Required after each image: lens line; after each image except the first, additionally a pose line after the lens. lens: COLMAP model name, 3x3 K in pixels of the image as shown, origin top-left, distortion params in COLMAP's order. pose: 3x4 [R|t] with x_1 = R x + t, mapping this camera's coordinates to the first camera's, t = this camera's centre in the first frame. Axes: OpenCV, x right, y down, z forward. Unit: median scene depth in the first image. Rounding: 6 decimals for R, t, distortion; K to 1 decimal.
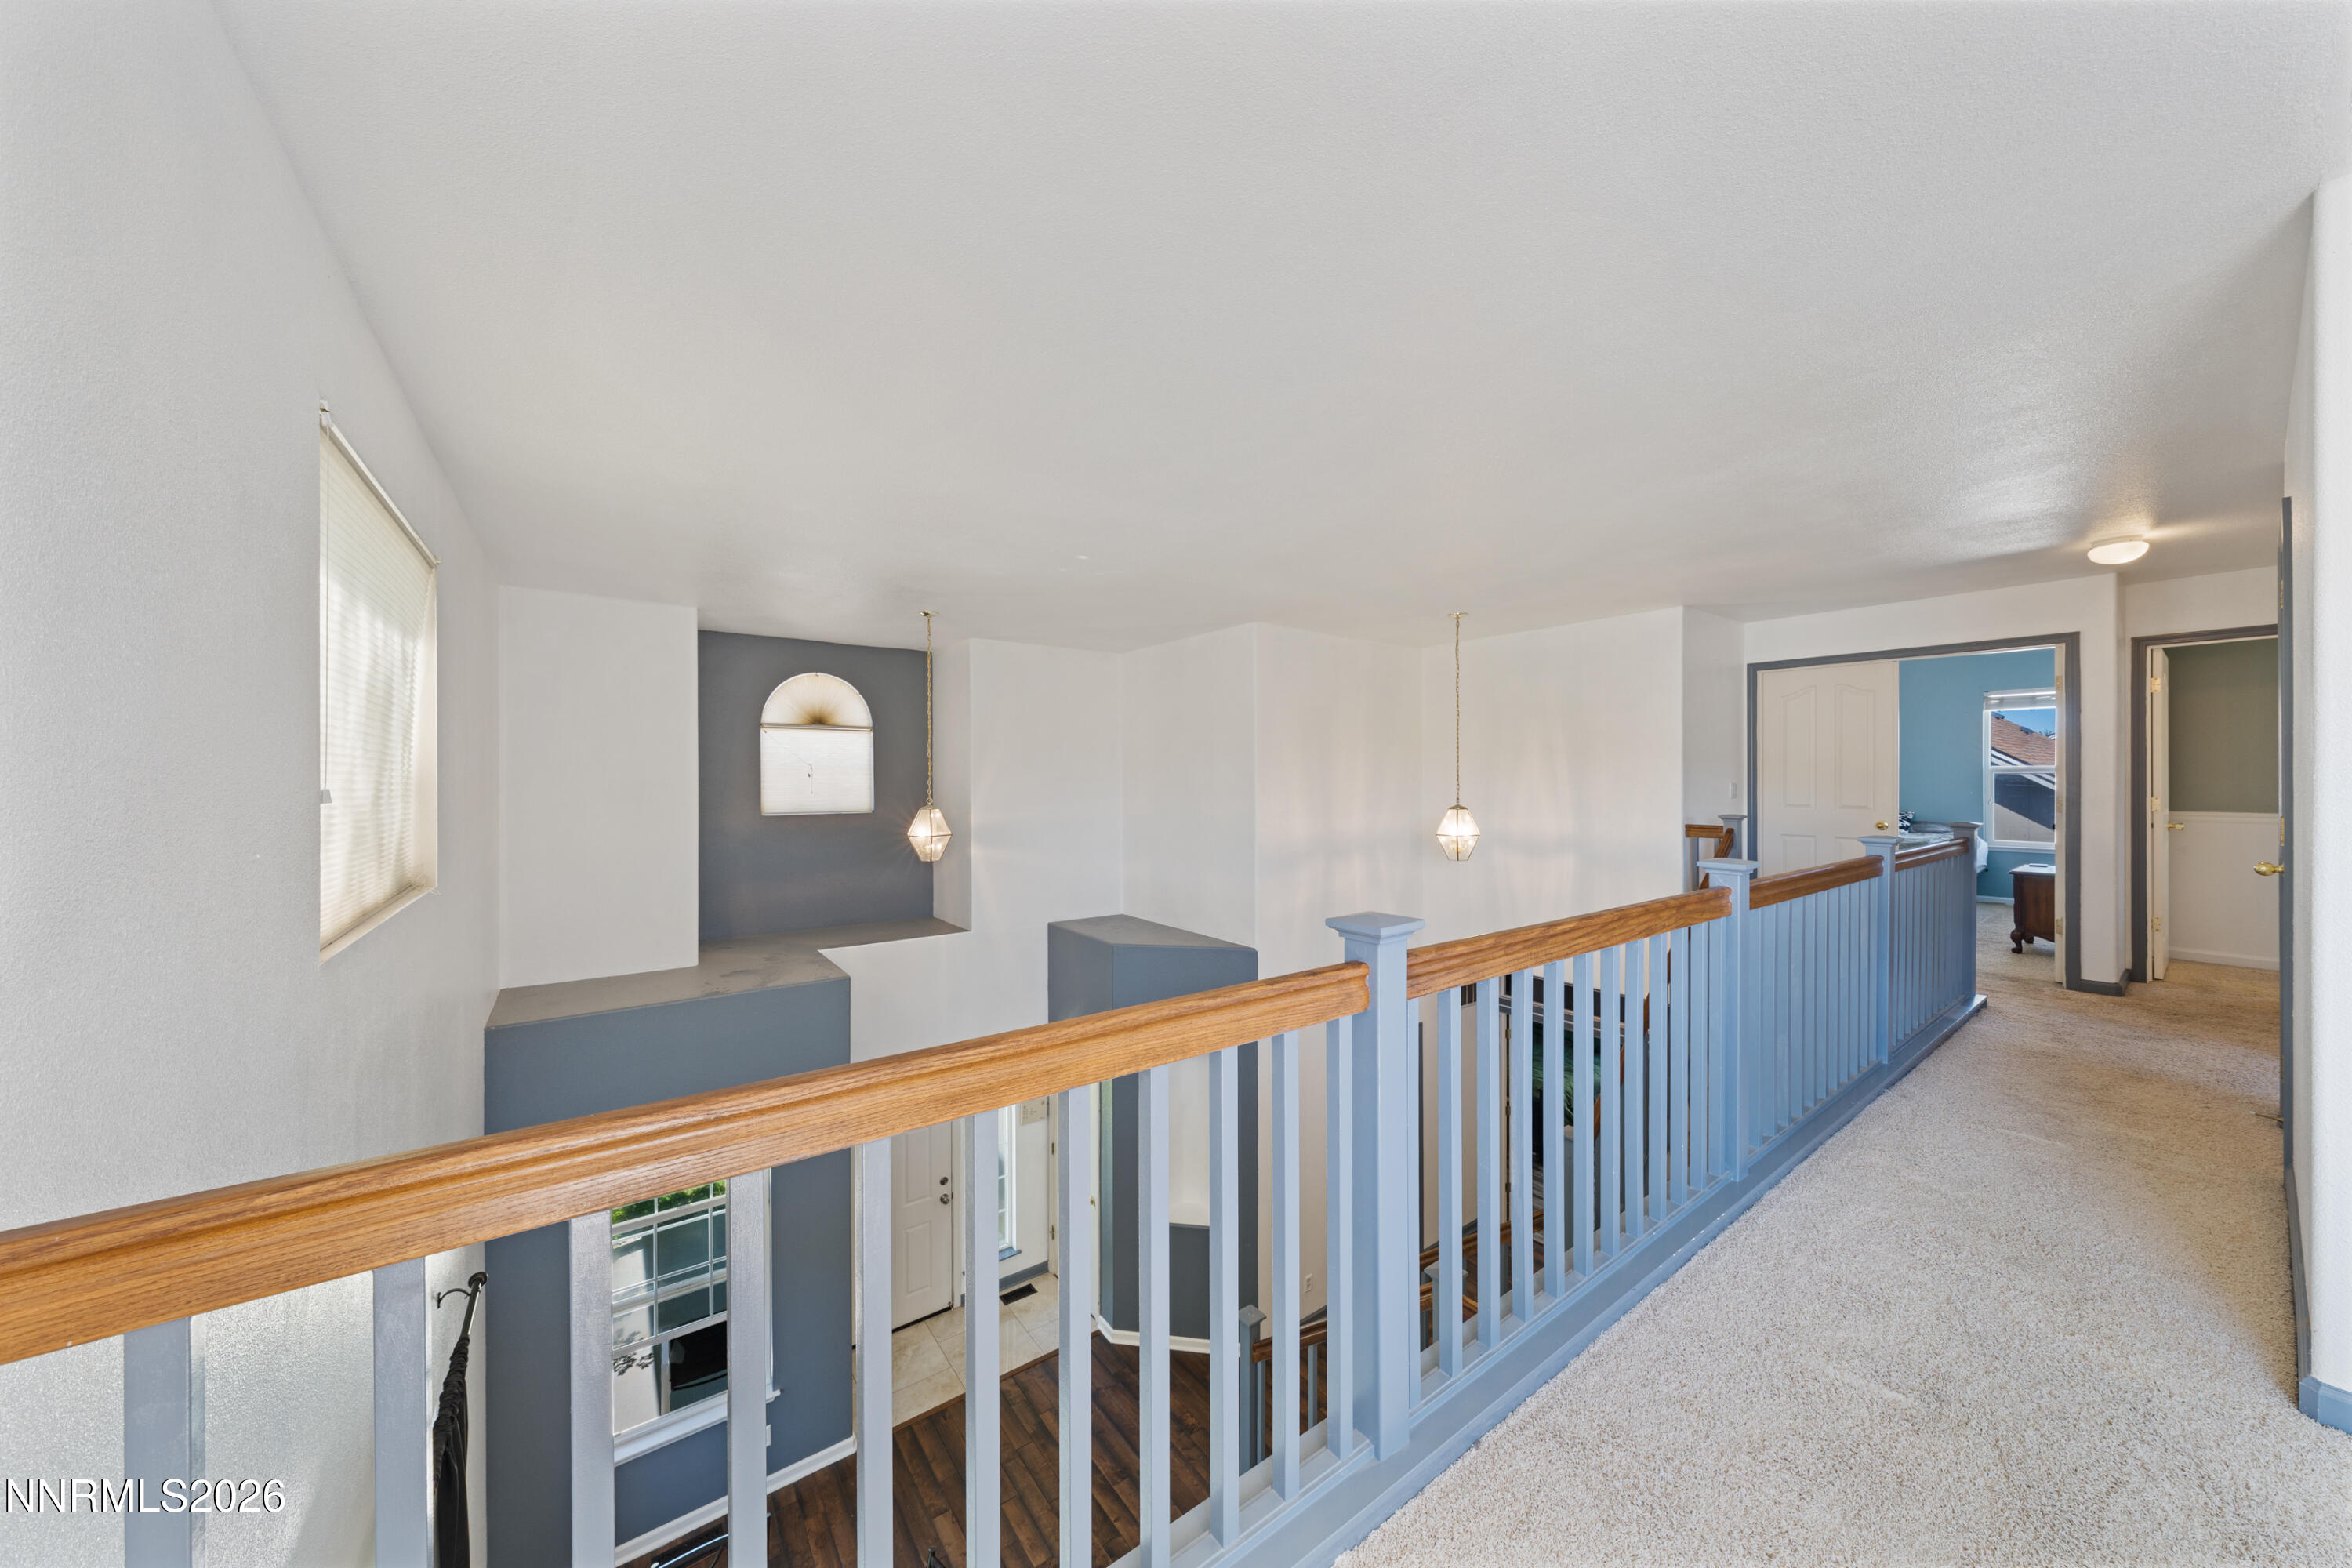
lens RADIAL K [[795.0, 0, 1177.9], [0, 795.0, 771.6], [0, 0, 1]] dist [-0.000243, -0.000561]
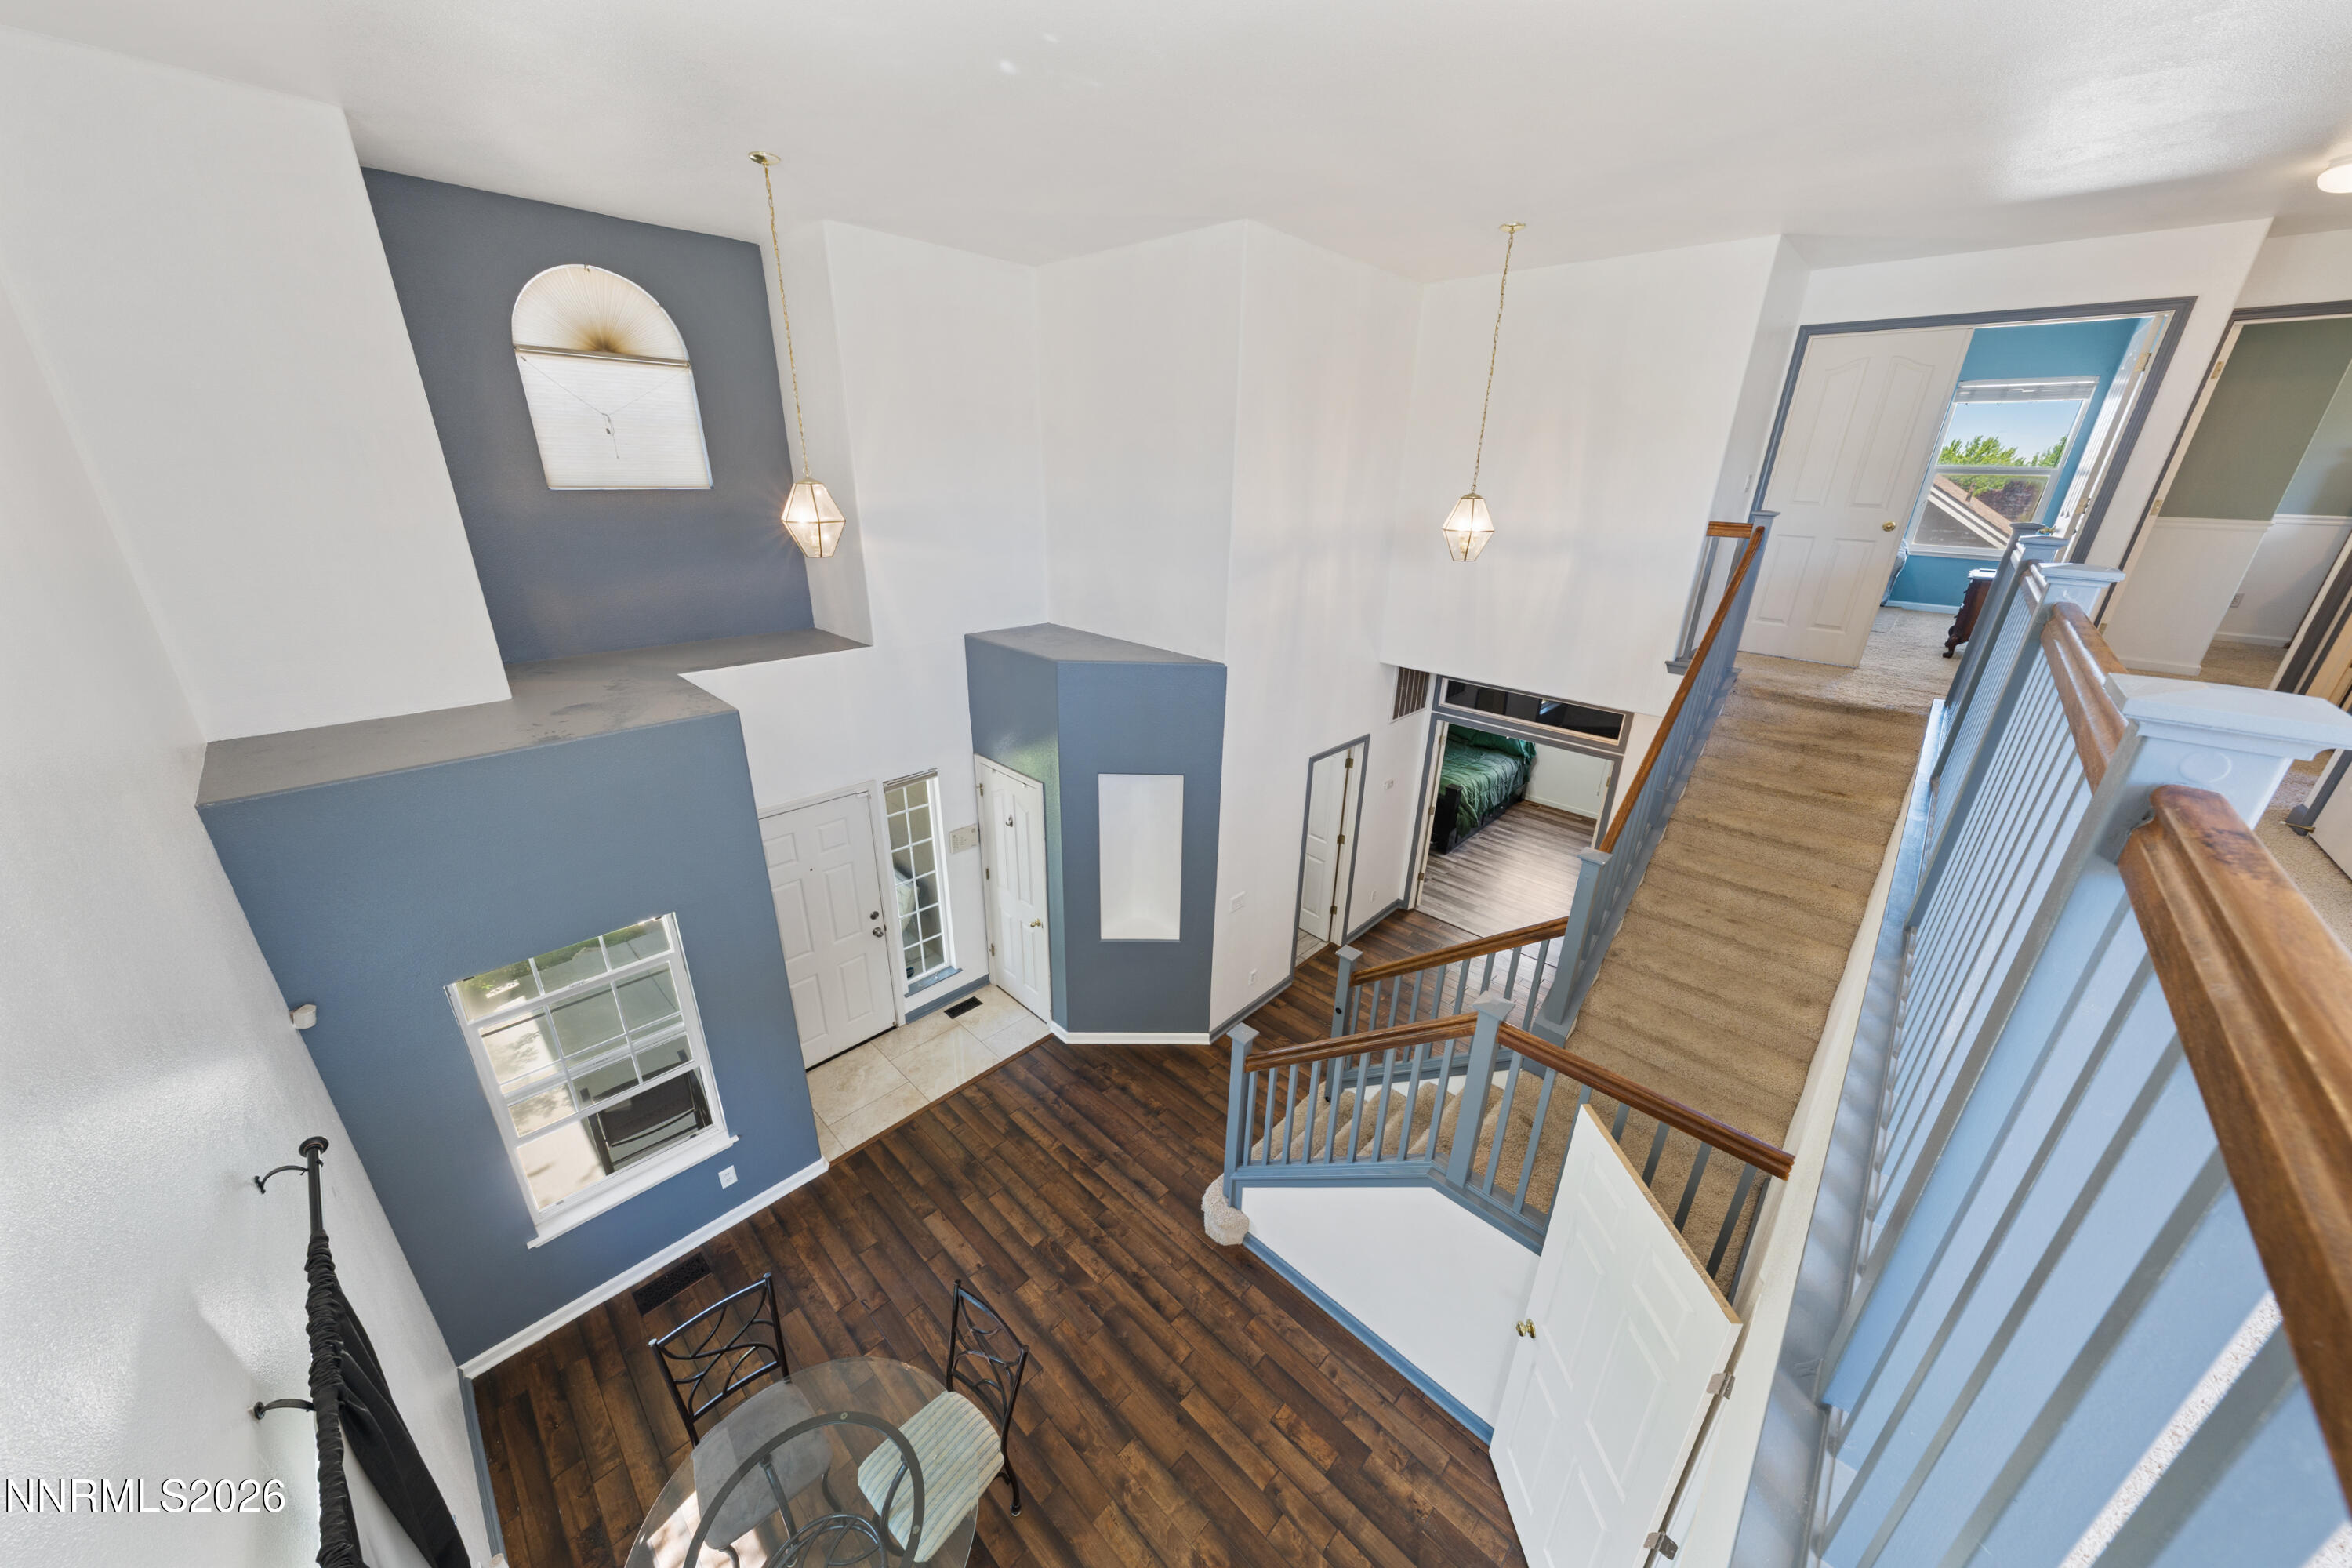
lens RADIAL K [[795.0, 0, 1168.9], [0, 795.0, 774.1], [0, 0, 1]] dist [-0.000243, -0.000561]
pose [[0.984917, -0.038266, 0.168741, -0.111554], [-0.026726, 0.929887, 0.366873, 0.017190], [-0.170949, -0.365850, 0.914839, 0.165648]]
